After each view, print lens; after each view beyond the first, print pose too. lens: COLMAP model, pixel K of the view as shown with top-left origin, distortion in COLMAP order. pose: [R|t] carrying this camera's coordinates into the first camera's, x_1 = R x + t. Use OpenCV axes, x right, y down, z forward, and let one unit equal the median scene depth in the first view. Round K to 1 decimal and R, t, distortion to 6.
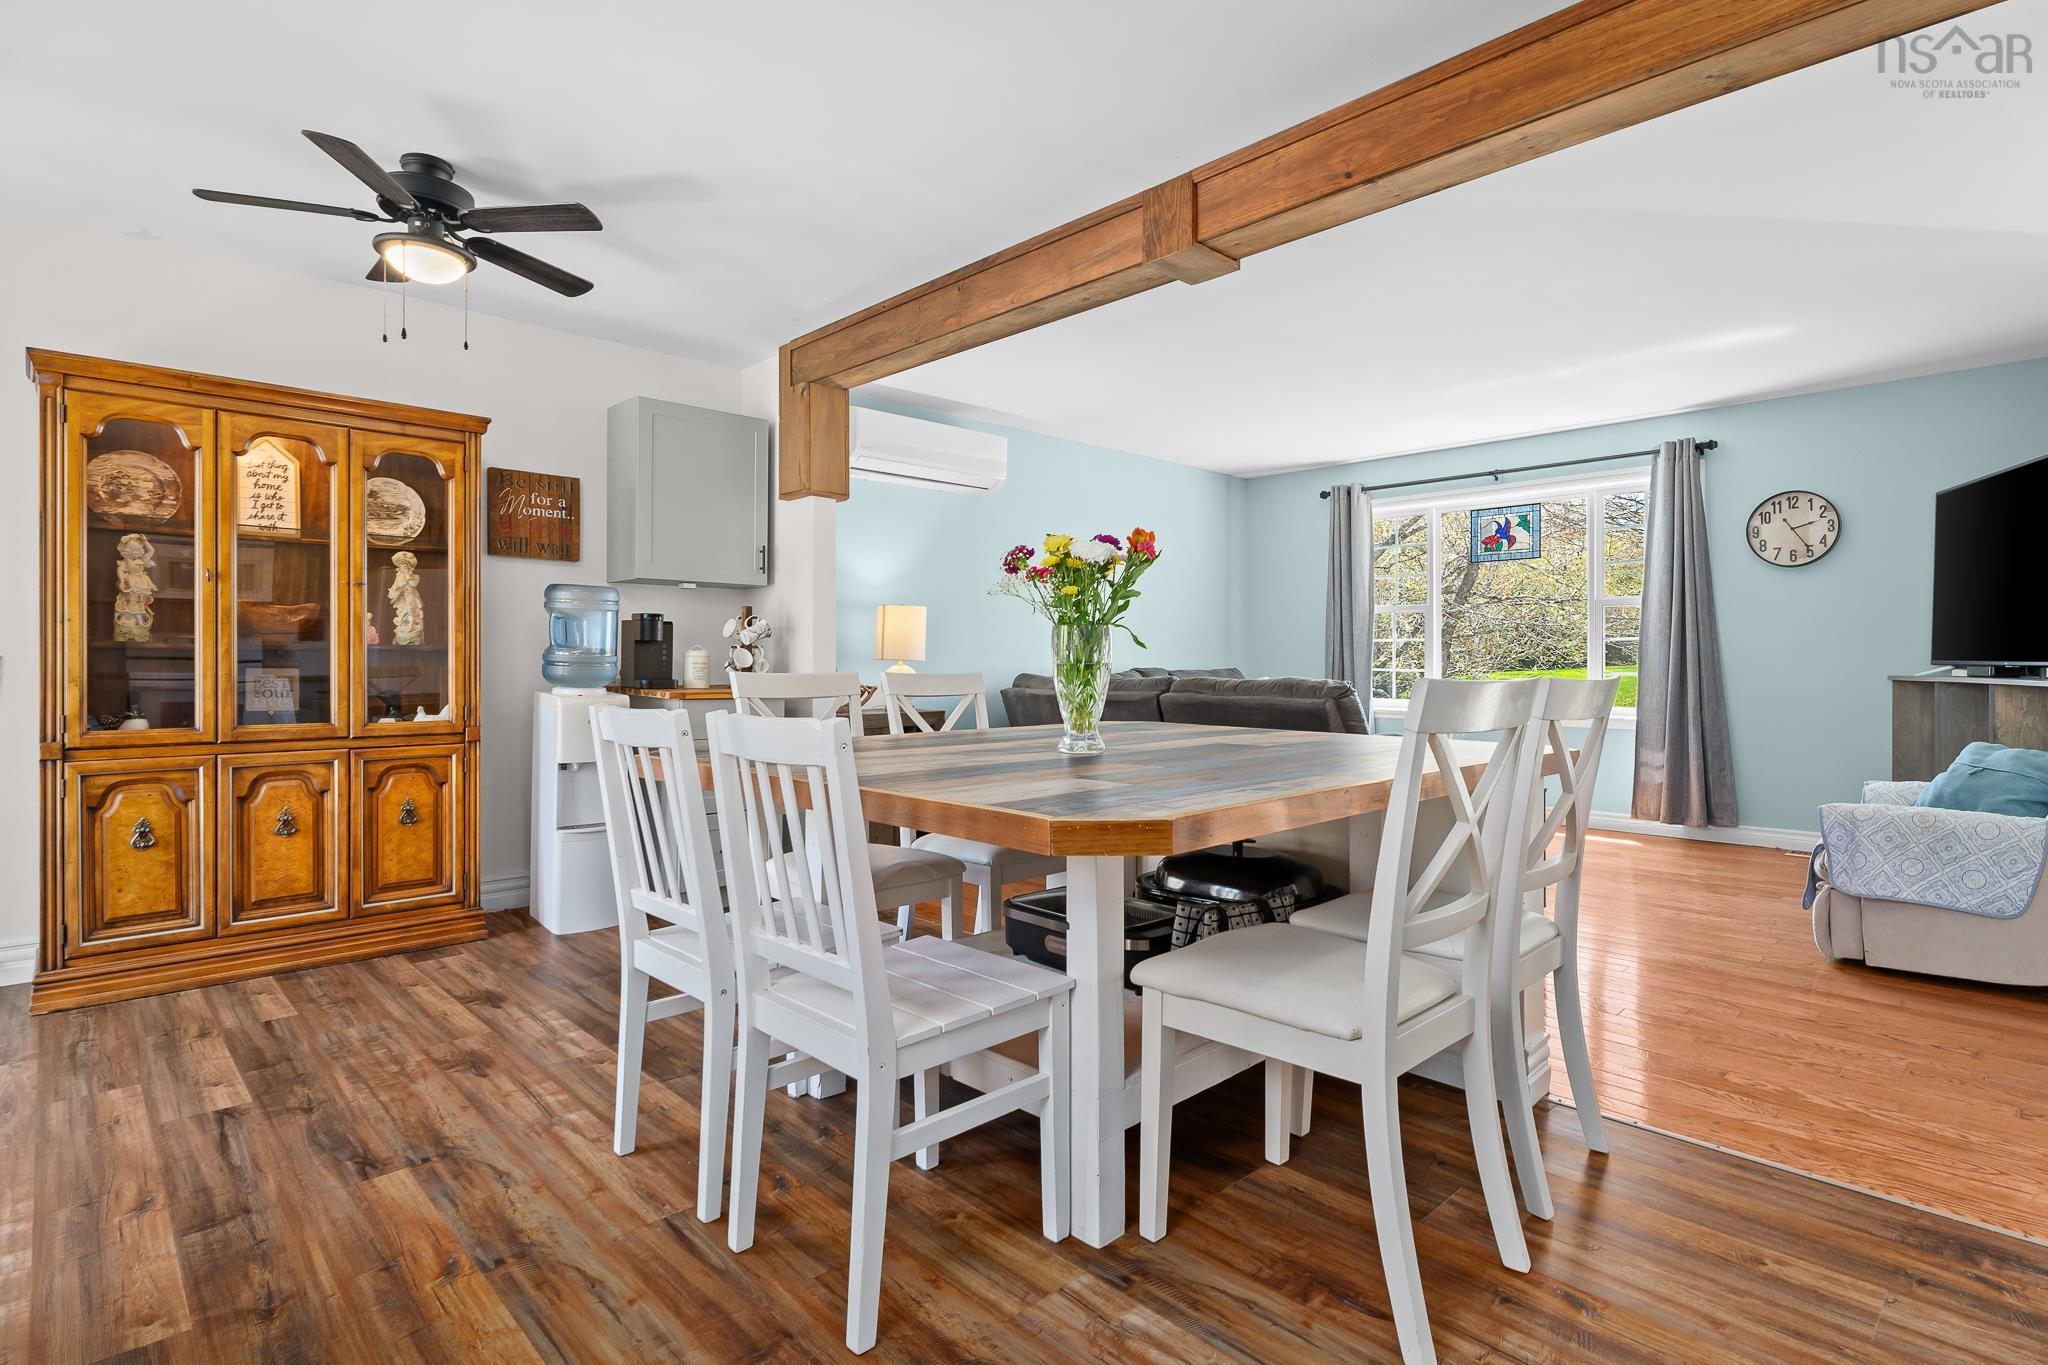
lens RADIAL K [[1009.2, 0, 1024.6], [0, 1009.2, 671.7], [0, 0, 1]] dist [0.001170, -0.005323]
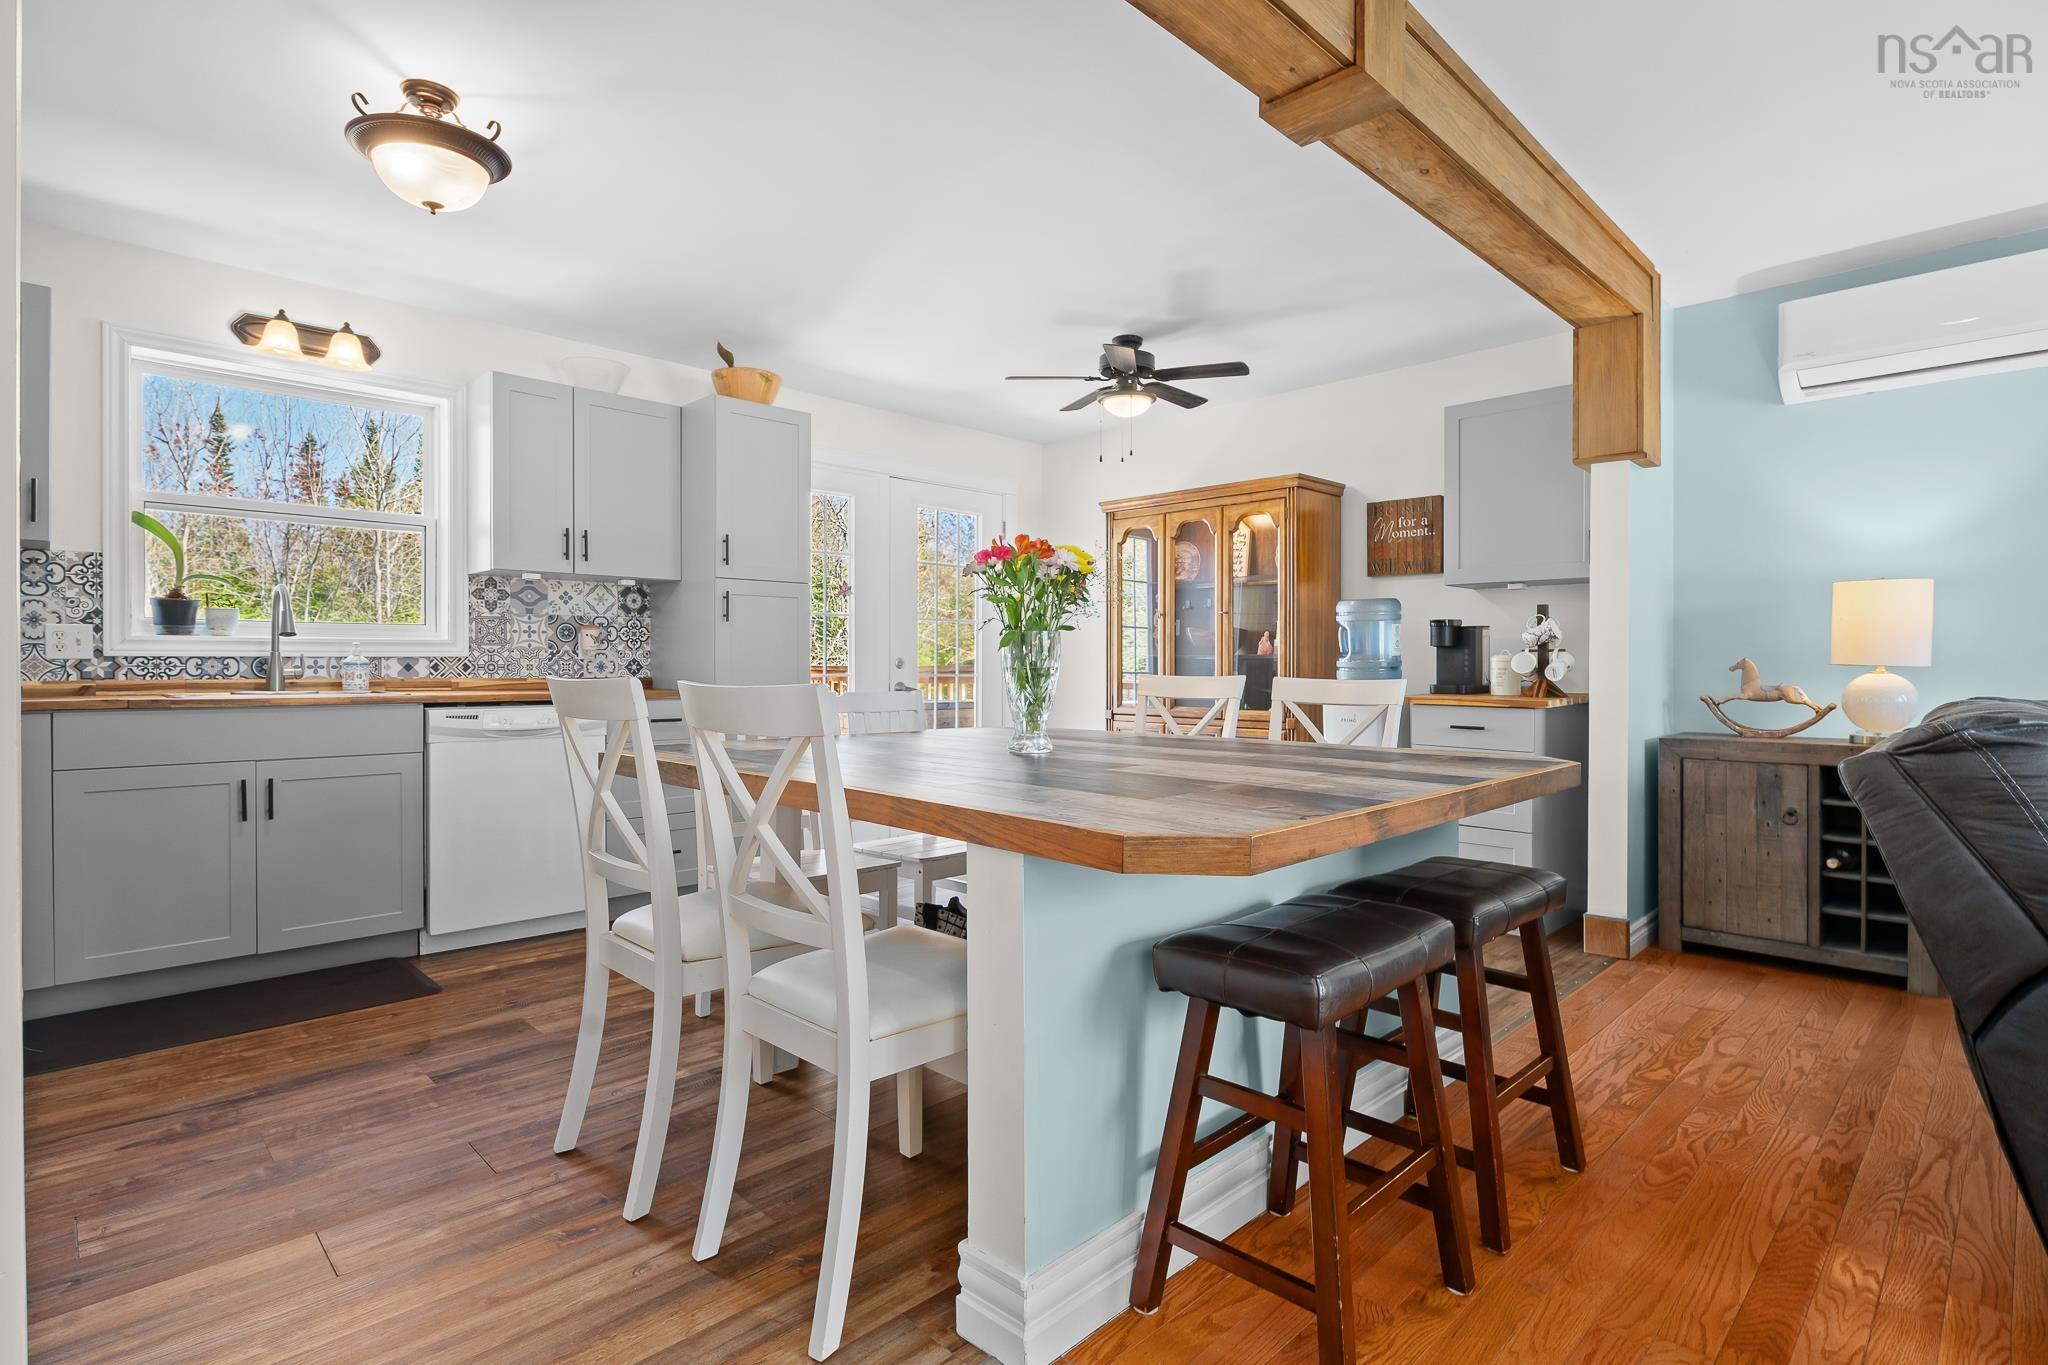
lens RADIAL K [[1009.2, 0, 1024.6], [0, 1009.2, 671.7], [0, 0, 1]] dist [0.001170, -0.005323]
pose [[0.012960, 0.004634, -0.999905, 0.627128], [-0.009223, 0.999947, 0.004515, -0.005473], [0.999873, 0.009163, 0.013002, 0.554841]]
